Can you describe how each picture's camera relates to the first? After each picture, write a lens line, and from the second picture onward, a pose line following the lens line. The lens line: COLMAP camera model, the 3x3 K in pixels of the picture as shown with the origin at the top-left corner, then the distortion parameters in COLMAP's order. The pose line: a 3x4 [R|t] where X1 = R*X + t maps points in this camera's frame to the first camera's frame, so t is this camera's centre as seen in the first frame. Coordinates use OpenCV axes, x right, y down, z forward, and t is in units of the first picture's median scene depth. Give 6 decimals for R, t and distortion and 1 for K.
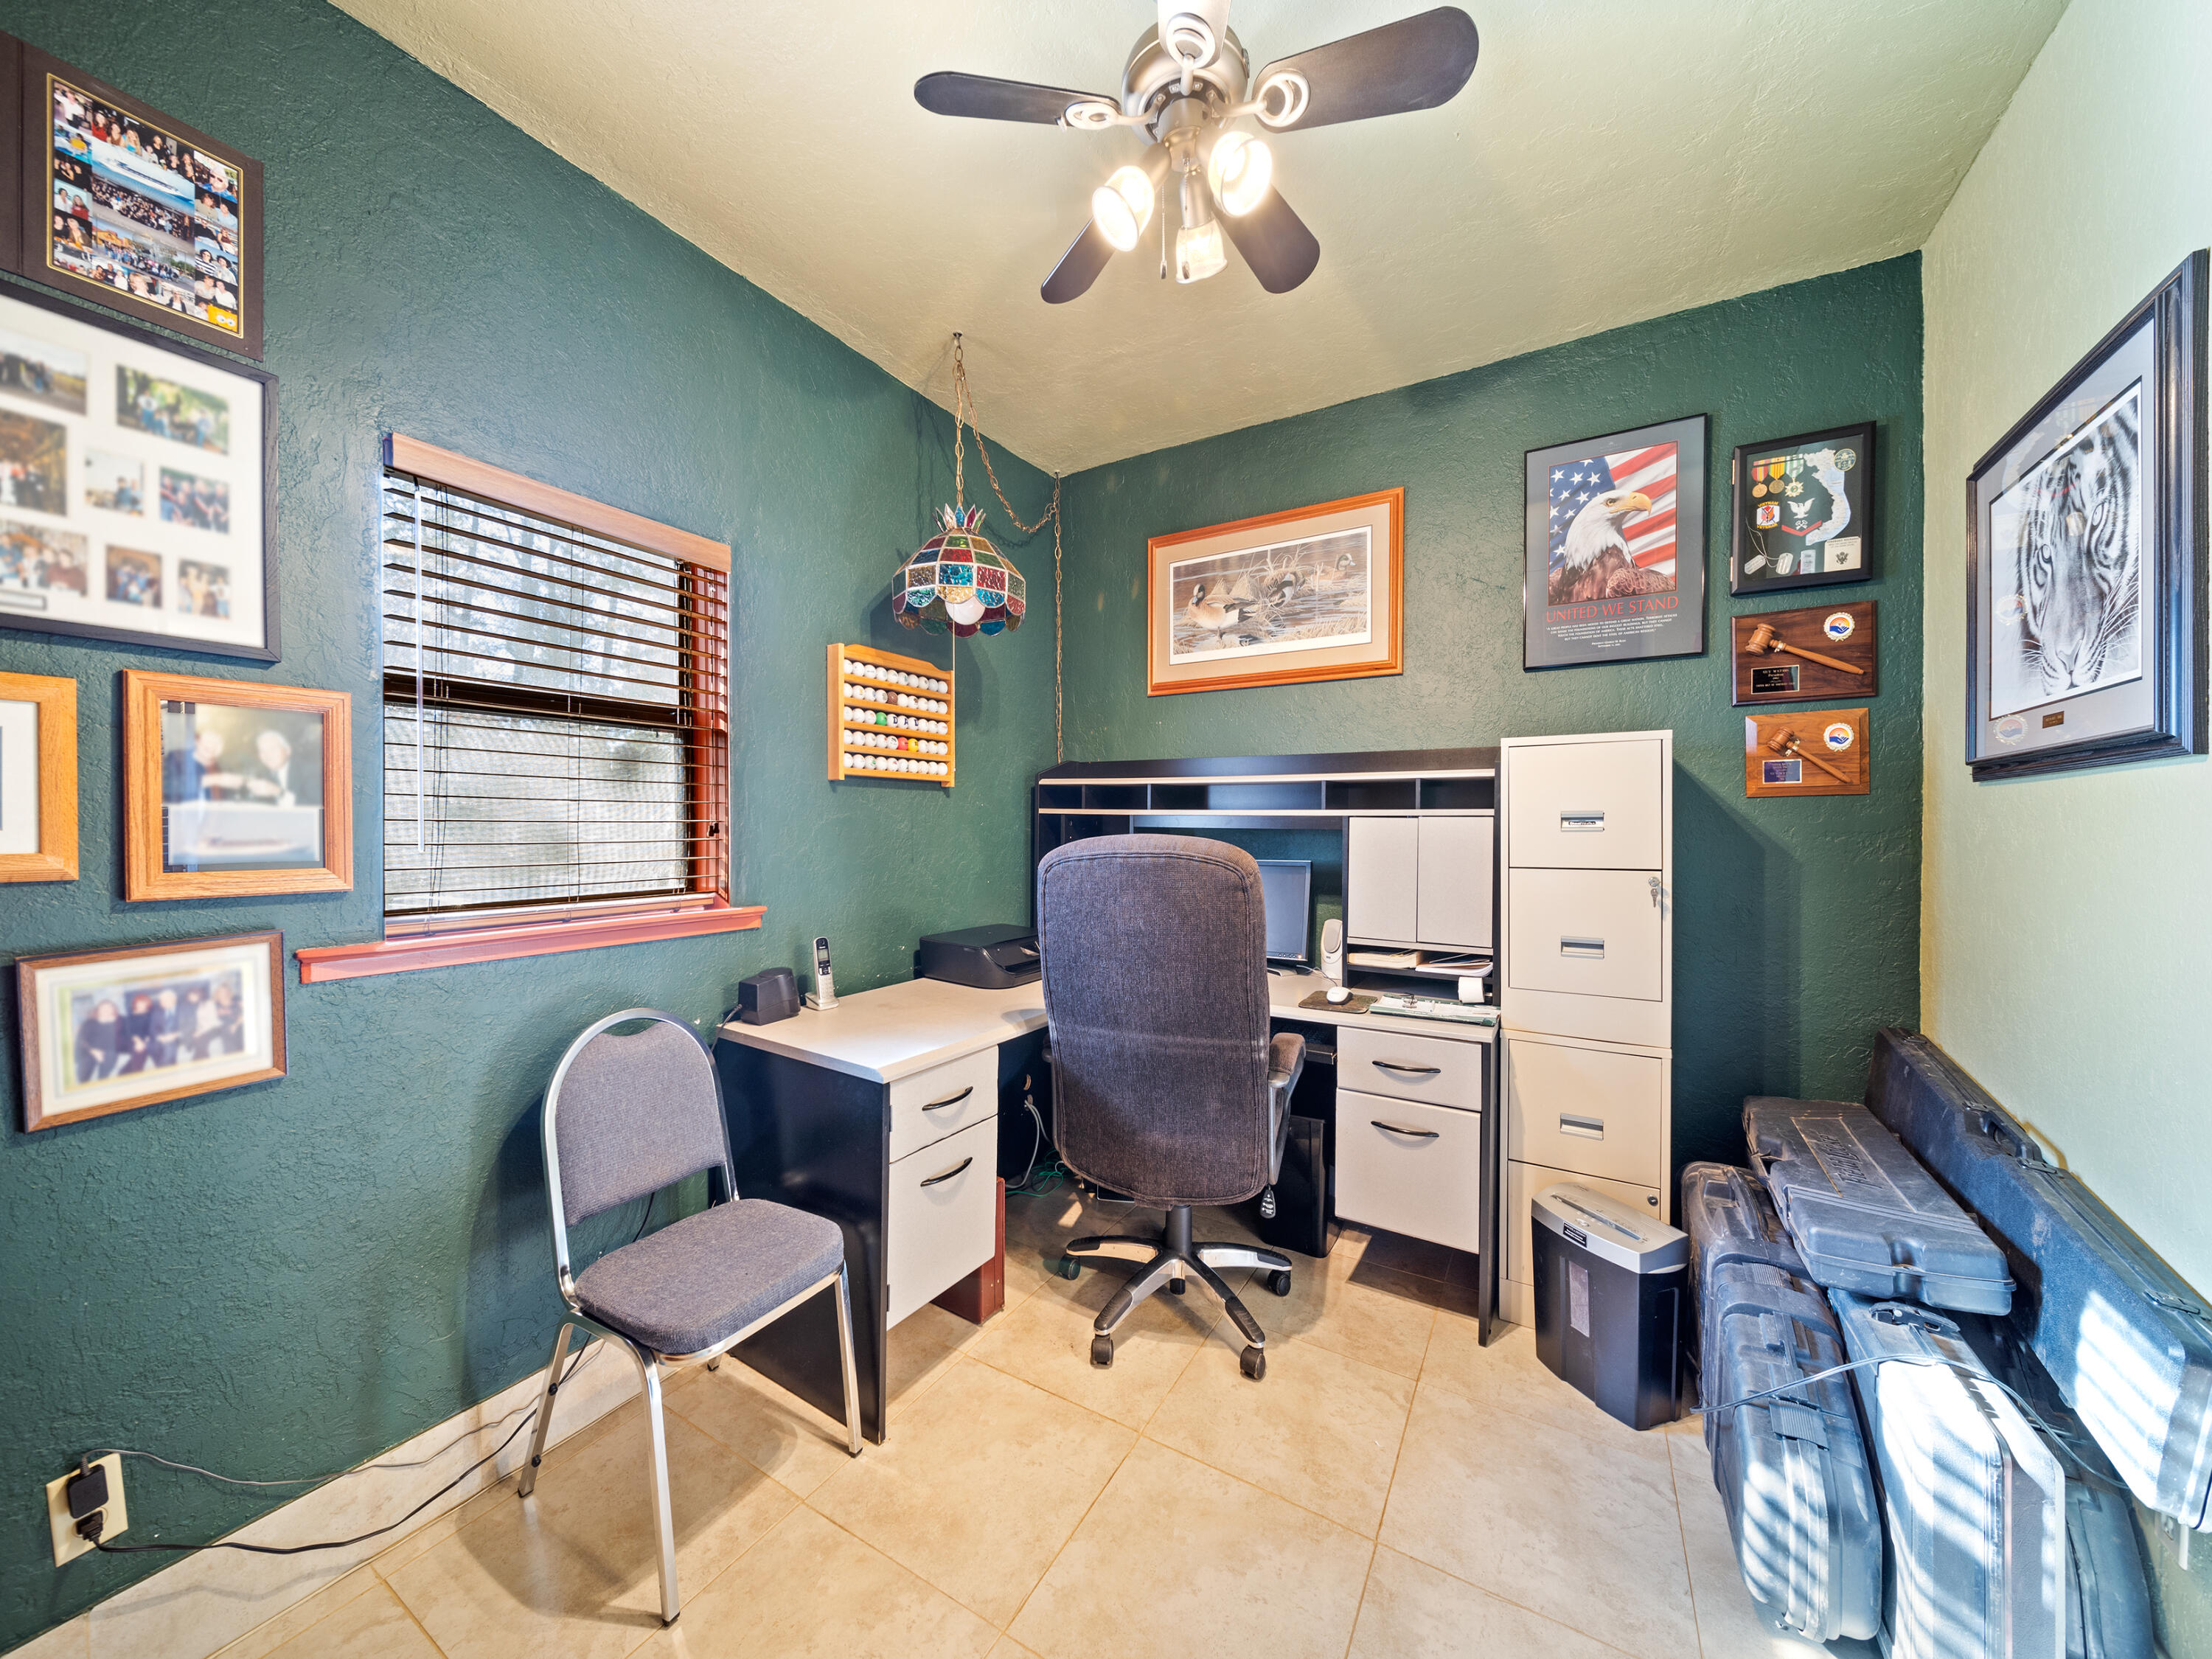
lens RADIAL K [[769.4, 0, 1094.6], [0, 769.4, 806.9], [0, 0, 1]] dist [0.001018, -0.001439]
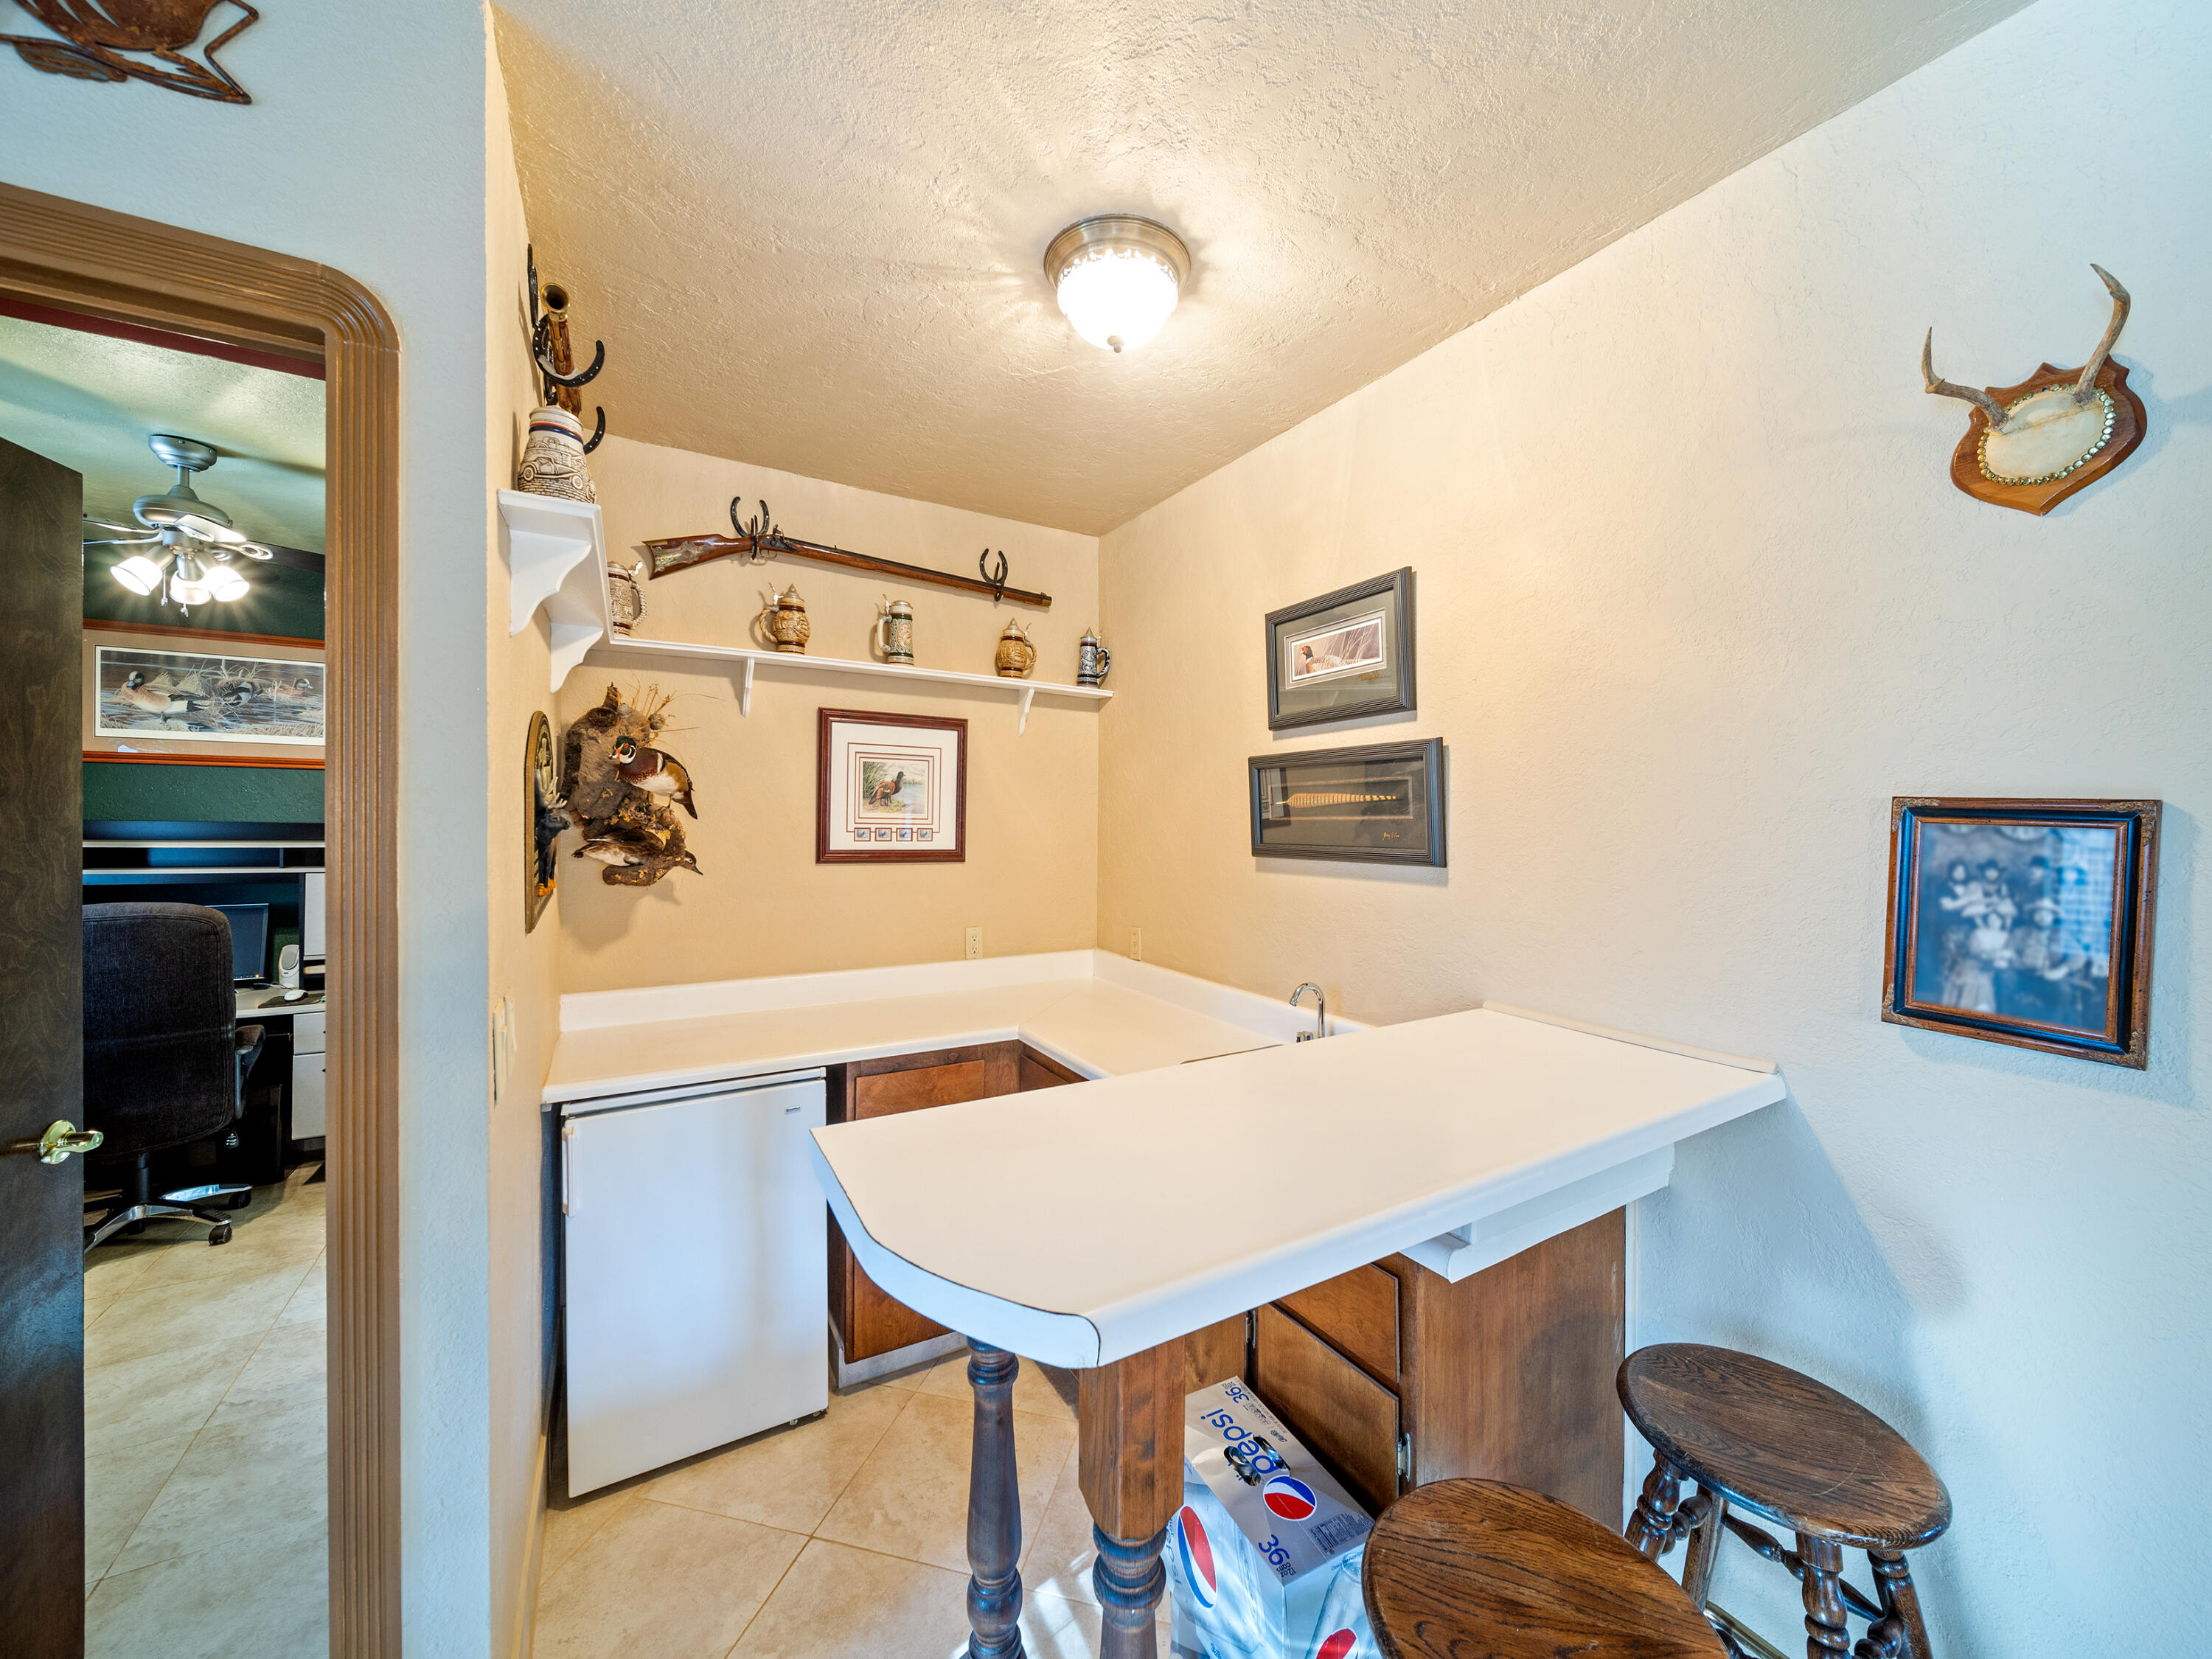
lens RADIAL K [[838.0, 0, 1106.0], [0, 838.0, 829.5], [0, 0, 1]] dist [0.000559, -0.000115]
pose [[0.483624, -0.009946, 0.875219, -0.292128], [-0.025313, 0.999358, 0.025344, -0.134677], [-0.874910, -0.034411, 0.483062, -0.982151]]
